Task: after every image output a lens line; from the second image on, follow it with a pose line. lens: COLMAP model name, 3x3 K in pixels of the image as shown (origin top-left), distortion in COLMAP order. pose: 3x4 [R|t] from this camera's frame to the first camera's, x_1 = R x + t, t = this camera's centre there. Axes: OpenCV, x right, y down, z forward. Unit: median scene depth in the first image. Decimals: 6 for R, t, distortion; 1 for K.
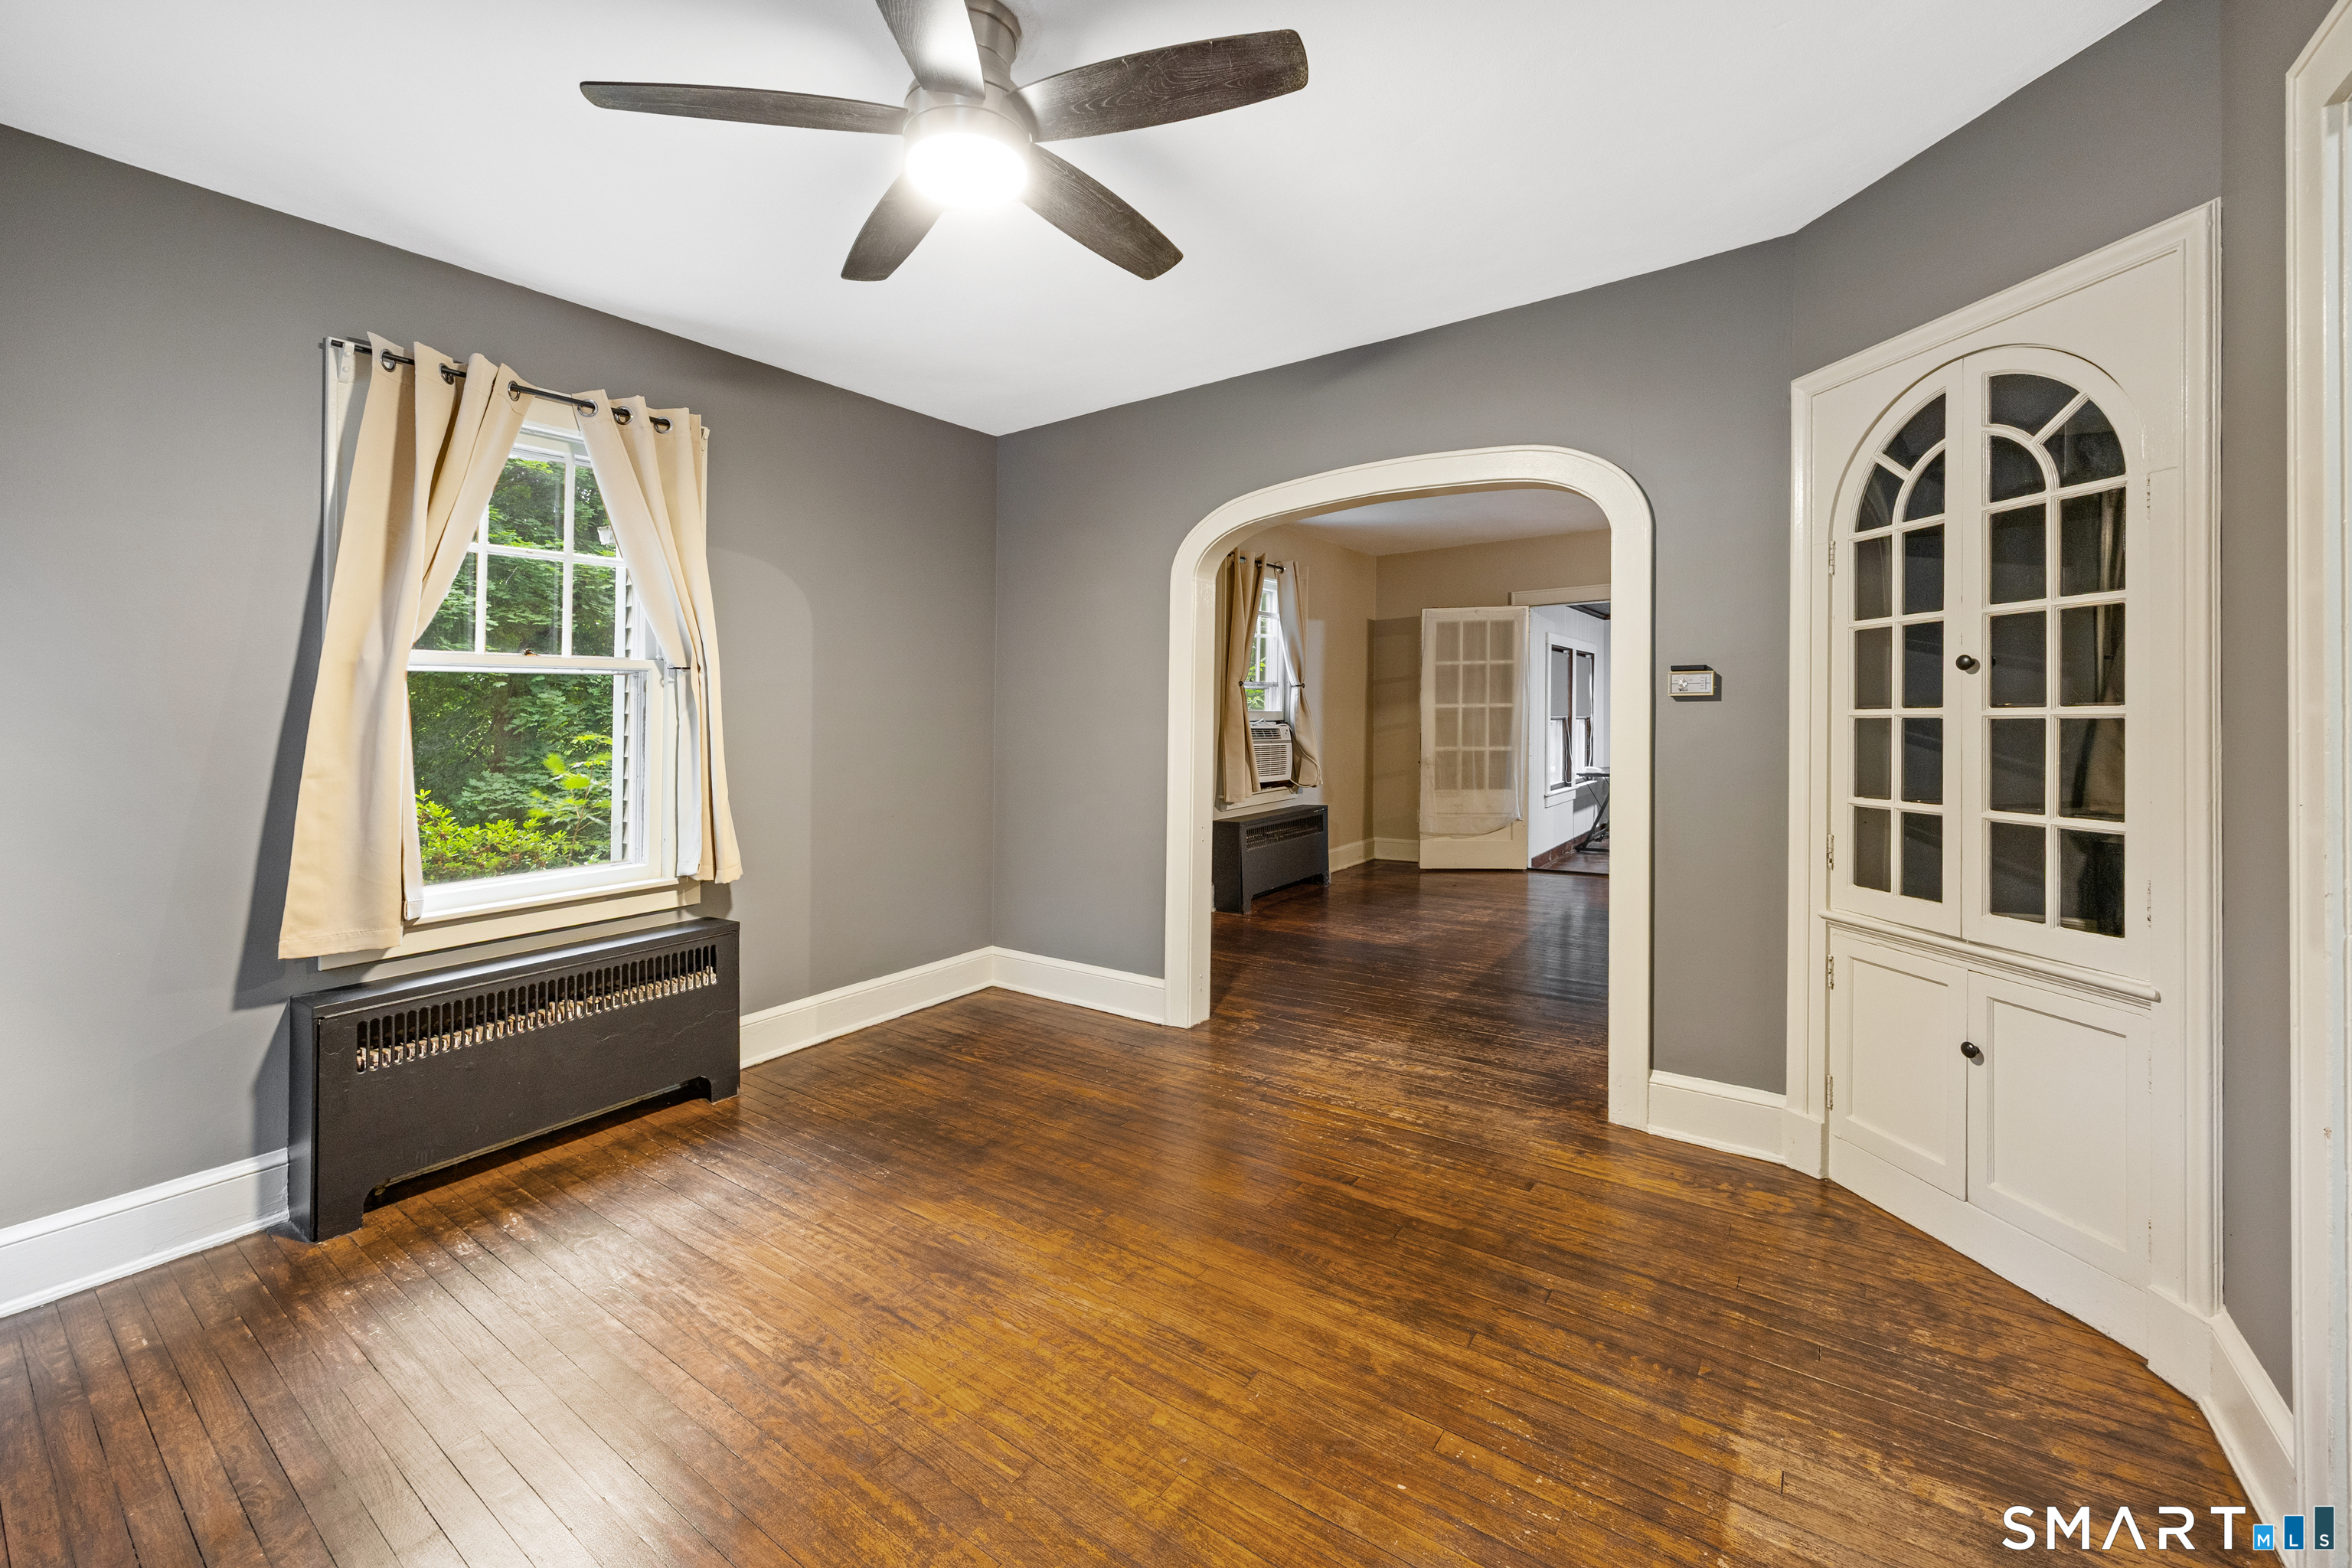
lens RADIAL K [[944.3, 0, 1157.3], [0, 944.3, 693.6], [0, 0, 1]] dist [-0.002014, -0.000047]
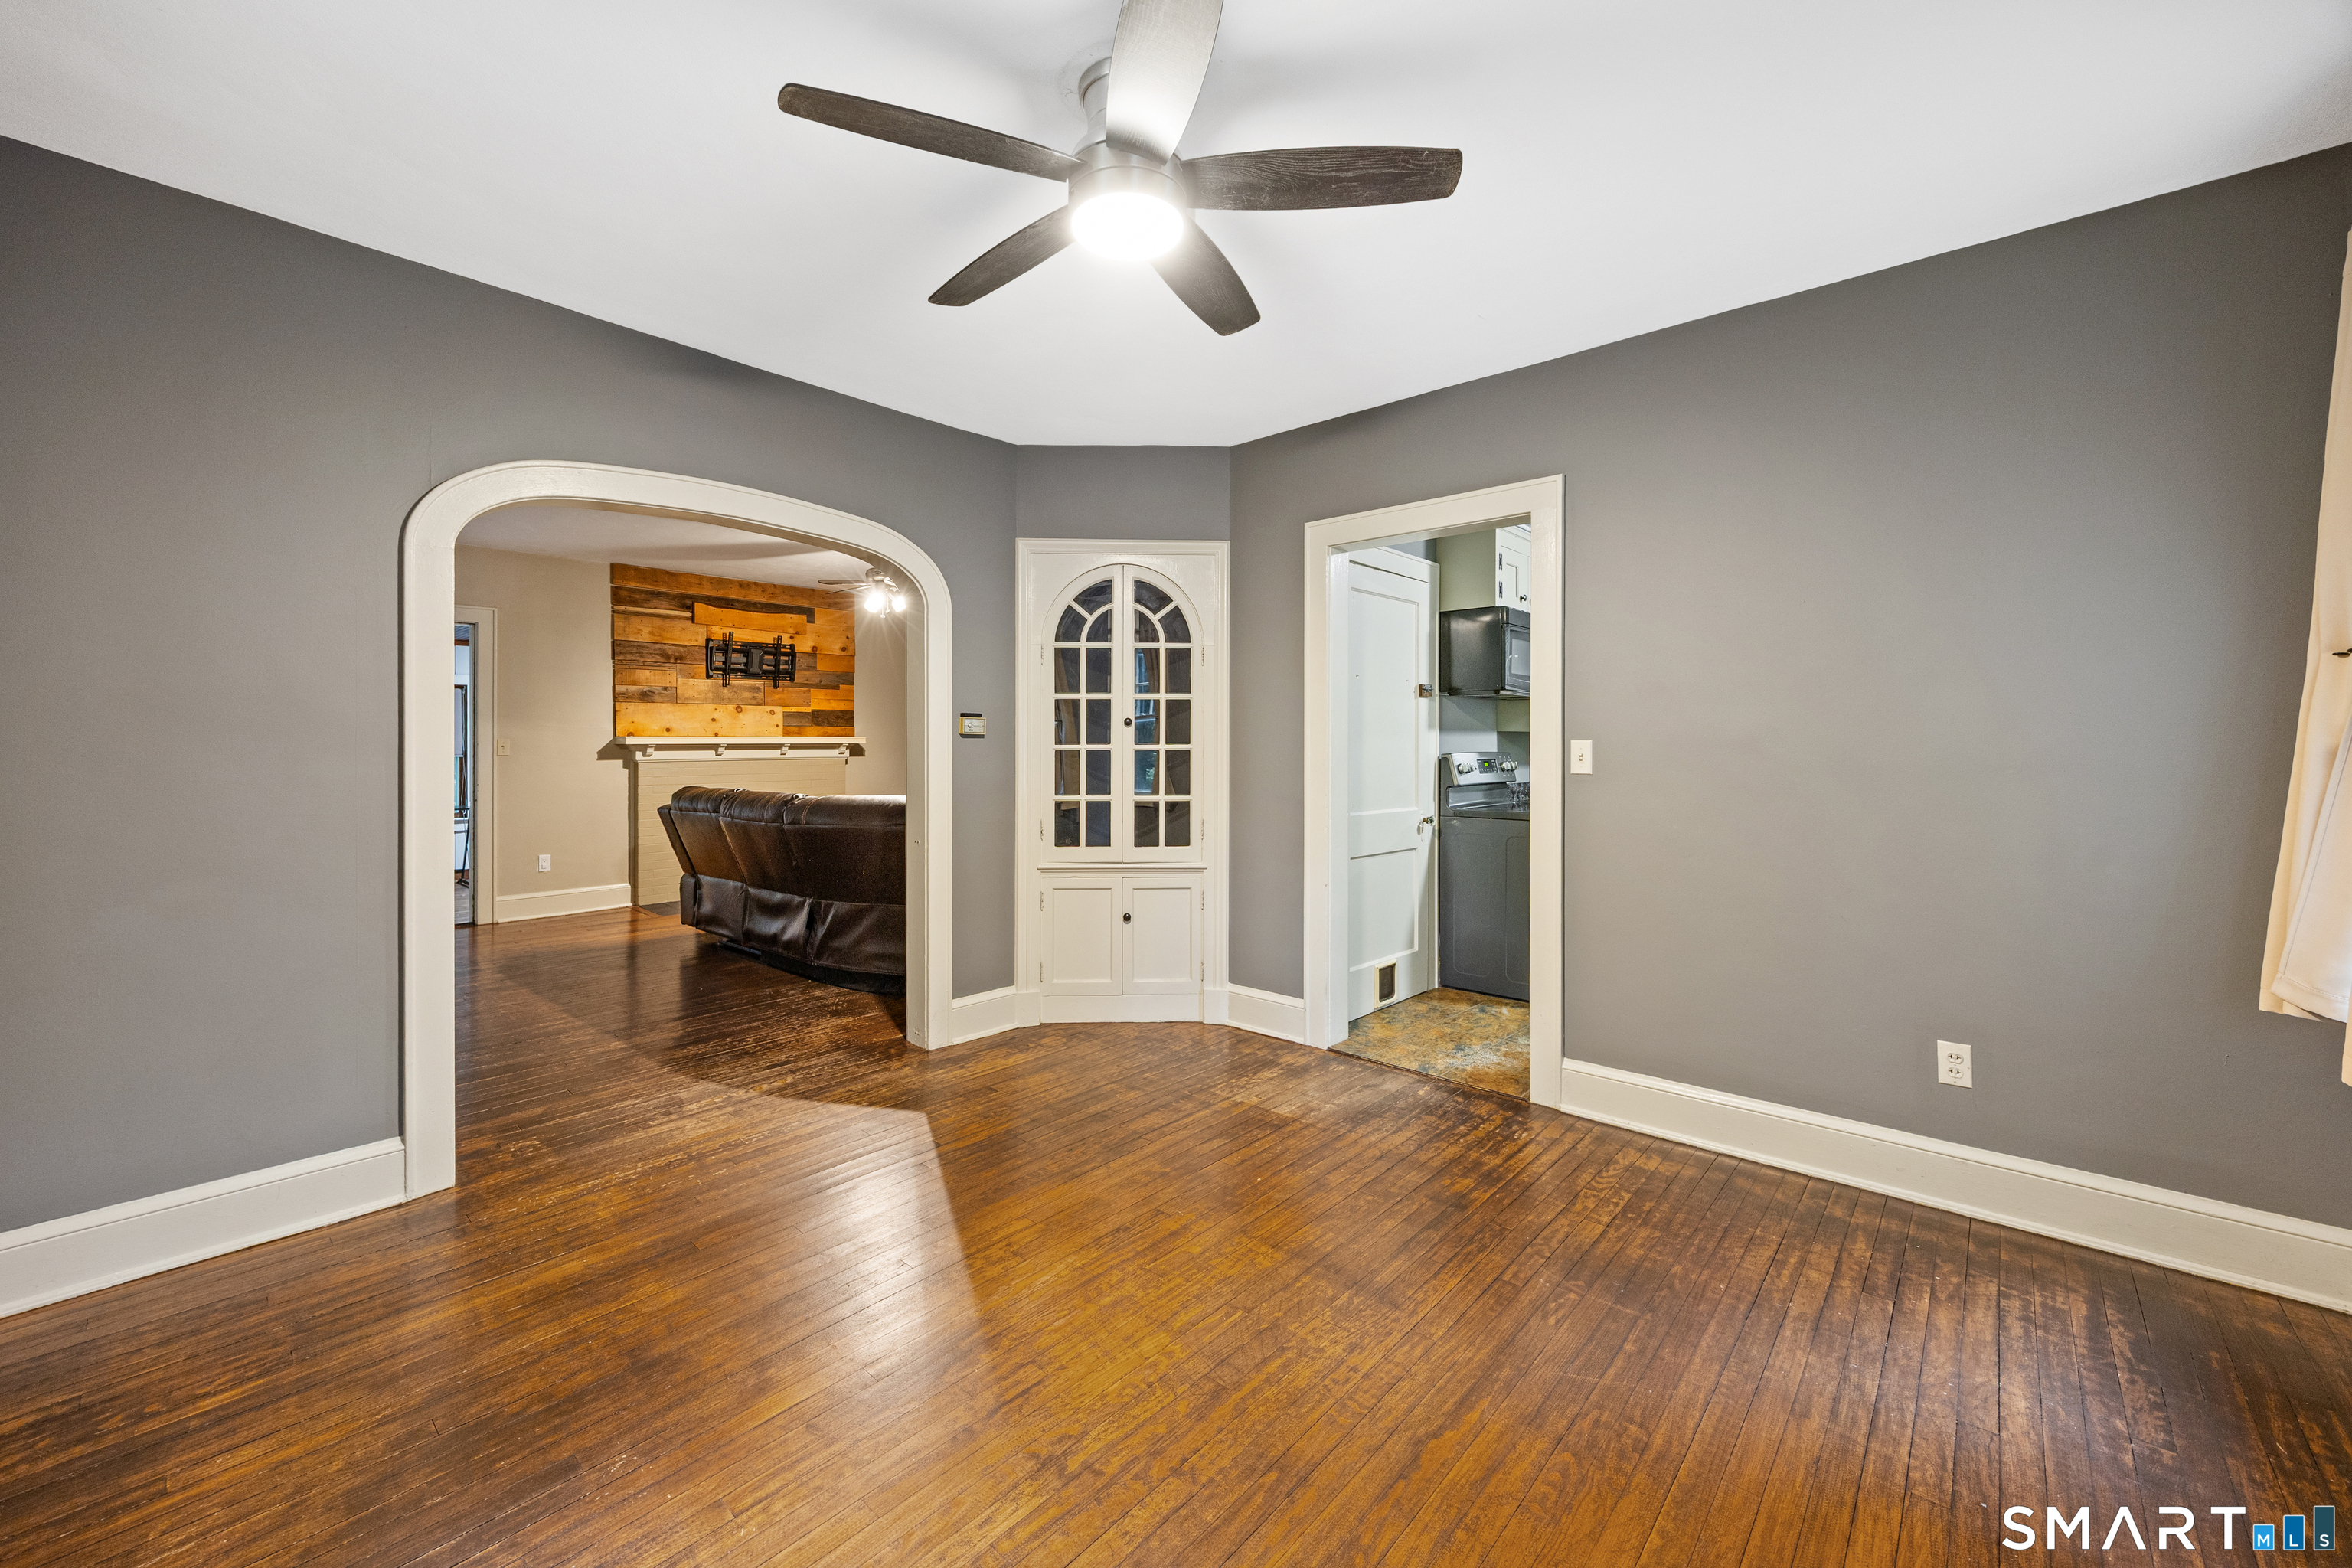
lens RADIAL K [[926.7, 0, 1157.4], [0, 926.7, 756.0], [0, 0, 1]] dist [0.000753, 0.000266]
pose [[0.115248, -0.000123, 0.993337, -1.005426], [-0.023905, 0.999710, 0.002897, 0.030044], [-0.993049, -0.024080, 0.115211, 0.677827]]
